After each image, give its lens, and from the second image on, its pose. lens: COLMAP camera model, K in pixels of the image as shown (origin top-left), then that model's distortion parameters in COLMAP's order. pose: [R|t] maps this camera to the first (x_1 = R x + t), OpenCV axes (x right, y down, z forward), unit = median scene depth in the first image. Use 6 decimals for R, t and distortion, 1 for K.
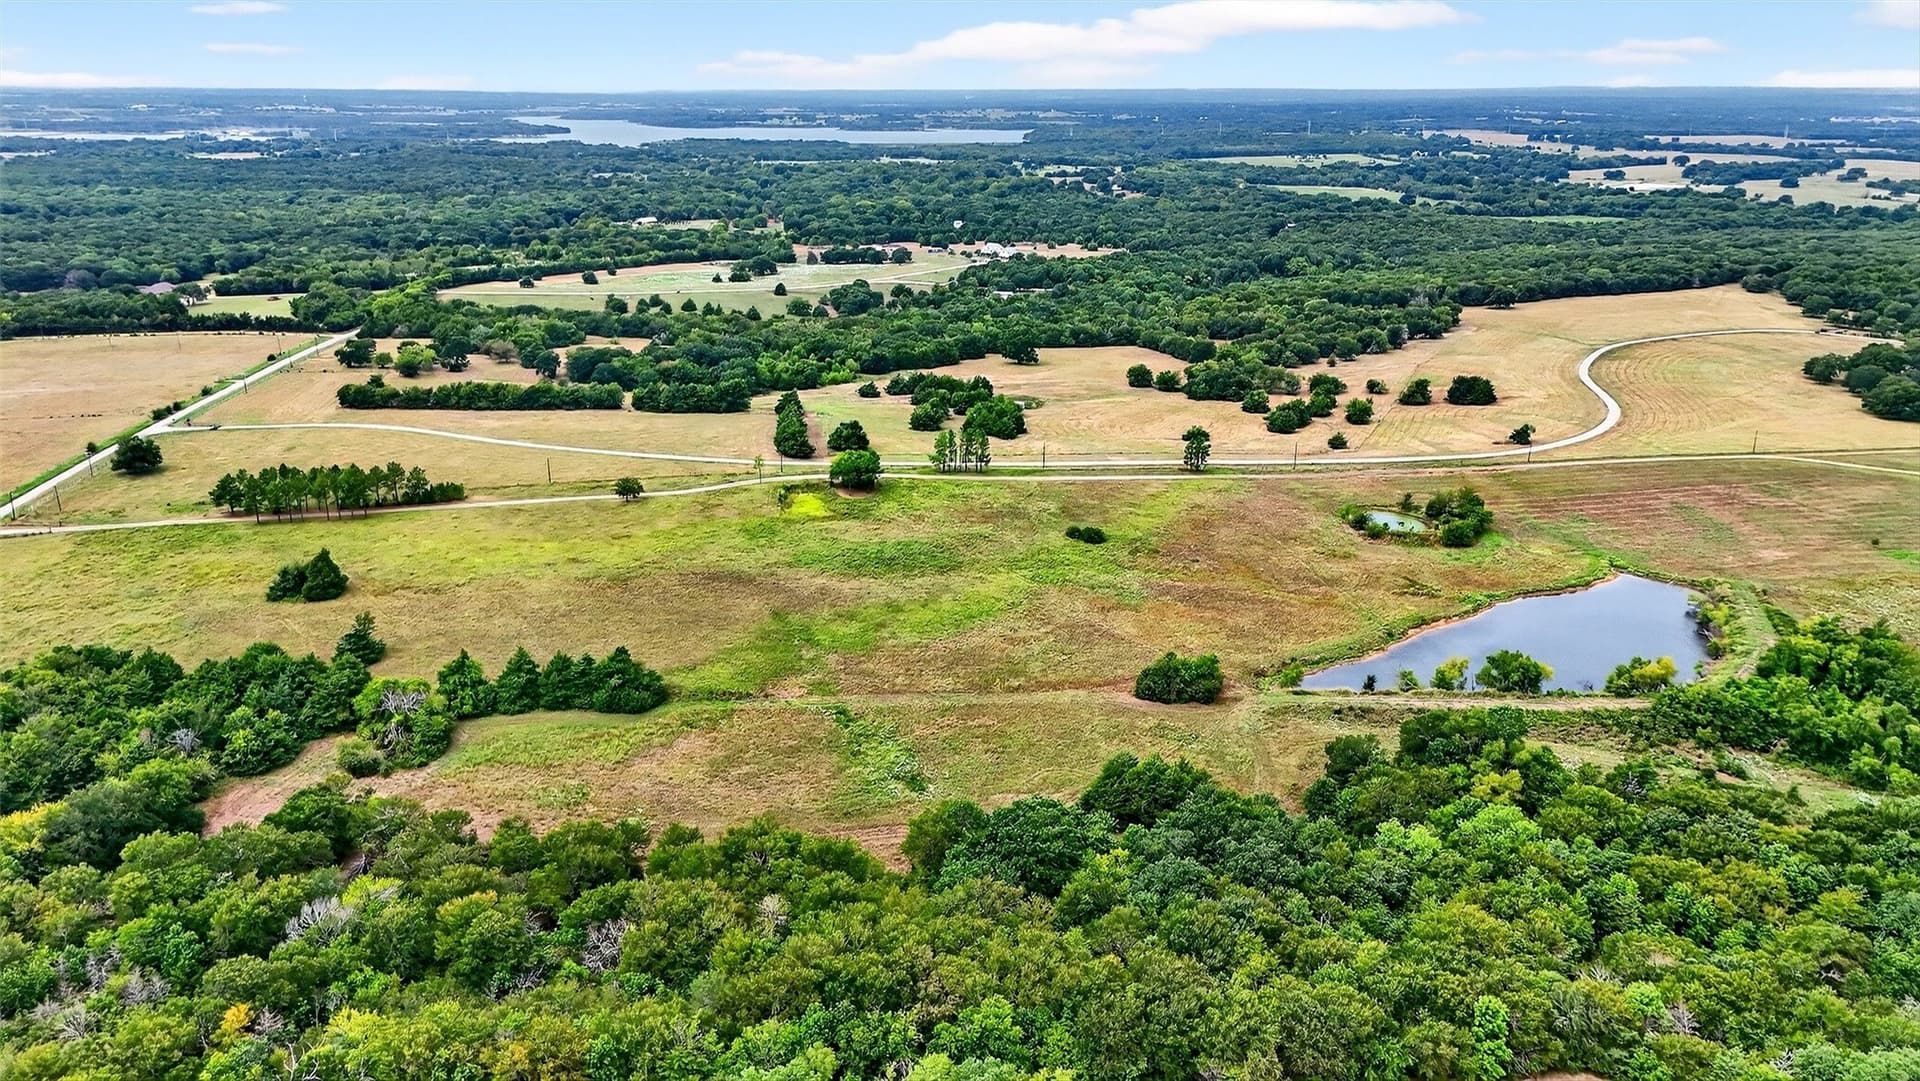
lens RADIAL K [[1381.4, 0, 931.8], [0, 1381.4, 543.2], [0, 0, 1]] dist [0.061757, -0.059626]
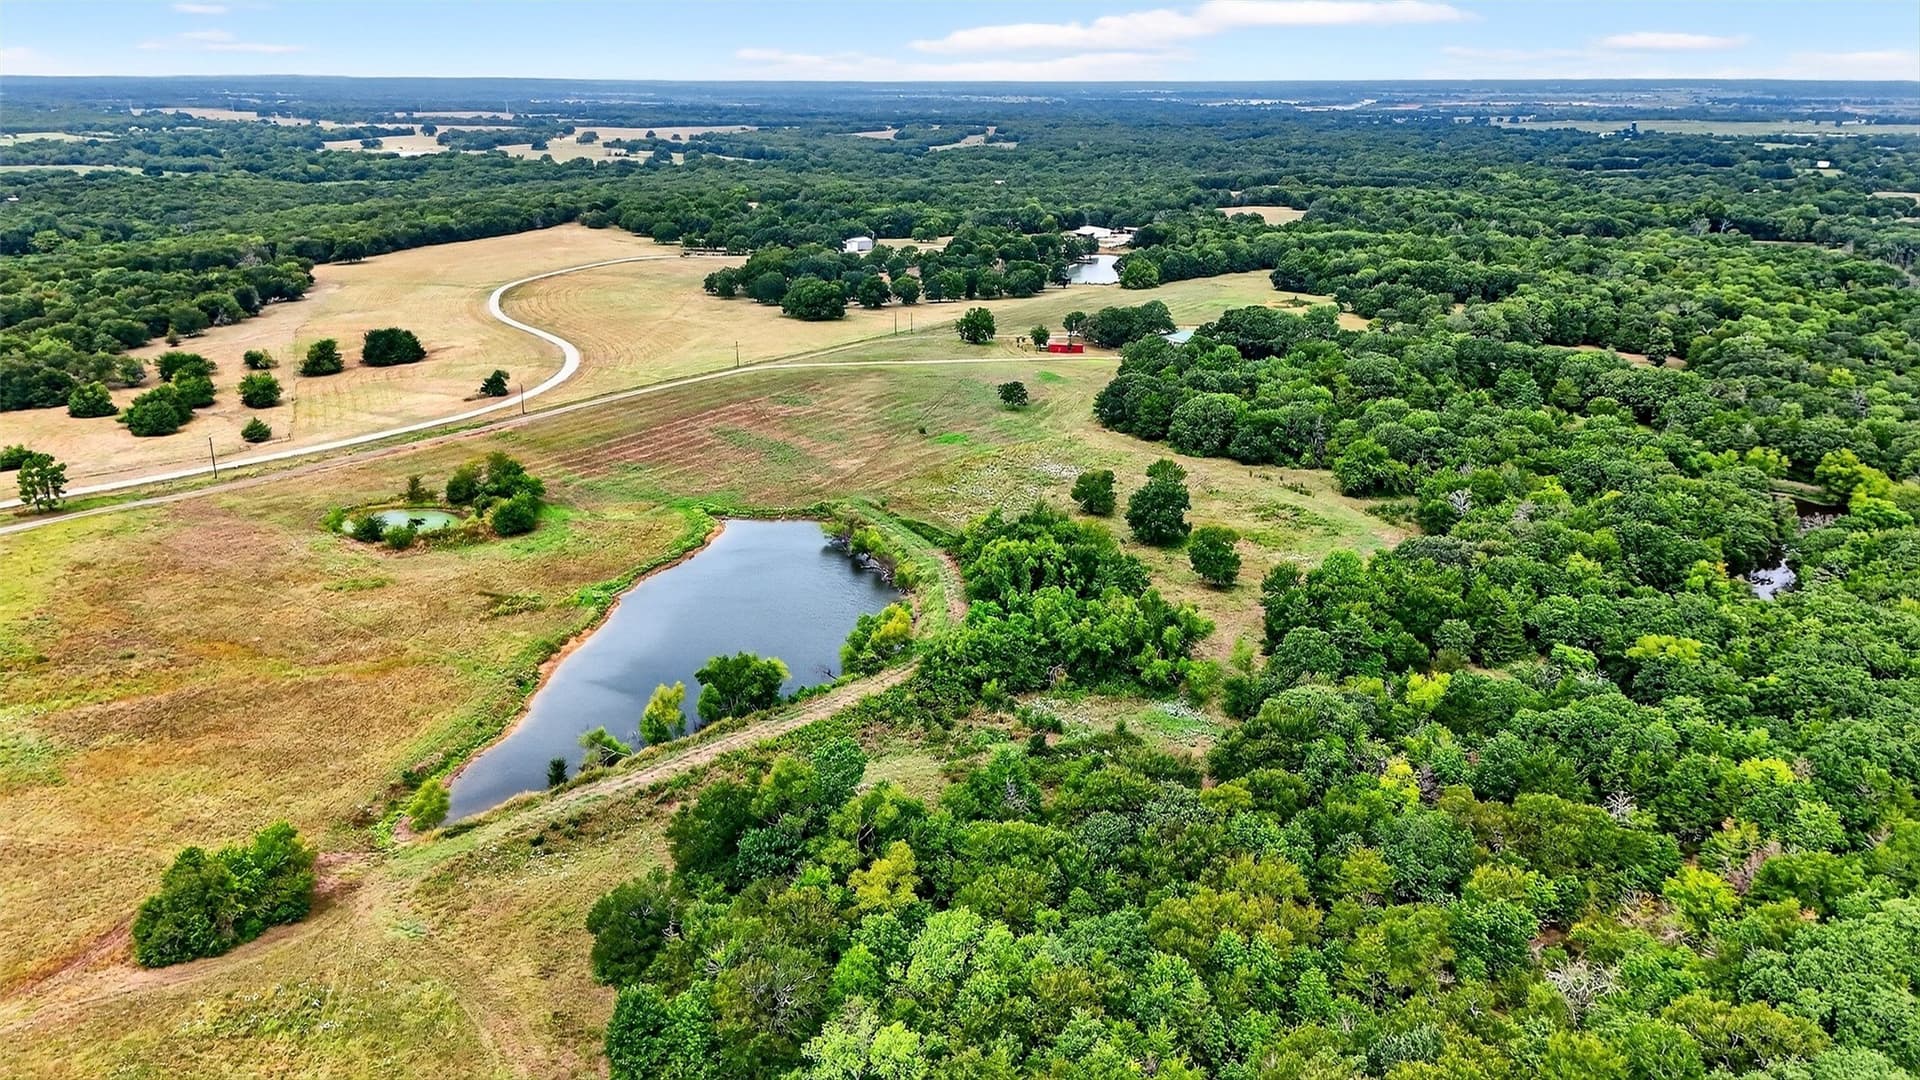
lens RADIAL K [[1381.4, 0, 931.8], [0, 1381.4, 542.7], [0, 0, 1]] dist [0.061757, -0.059626]
pose [[0.668580, -0.223511, 0.709255, 0.009988], [0.222927, 0.970138, 0.095582, -0.010009], [-0.709439, 0.094207, 0.698442, 0.256468]]
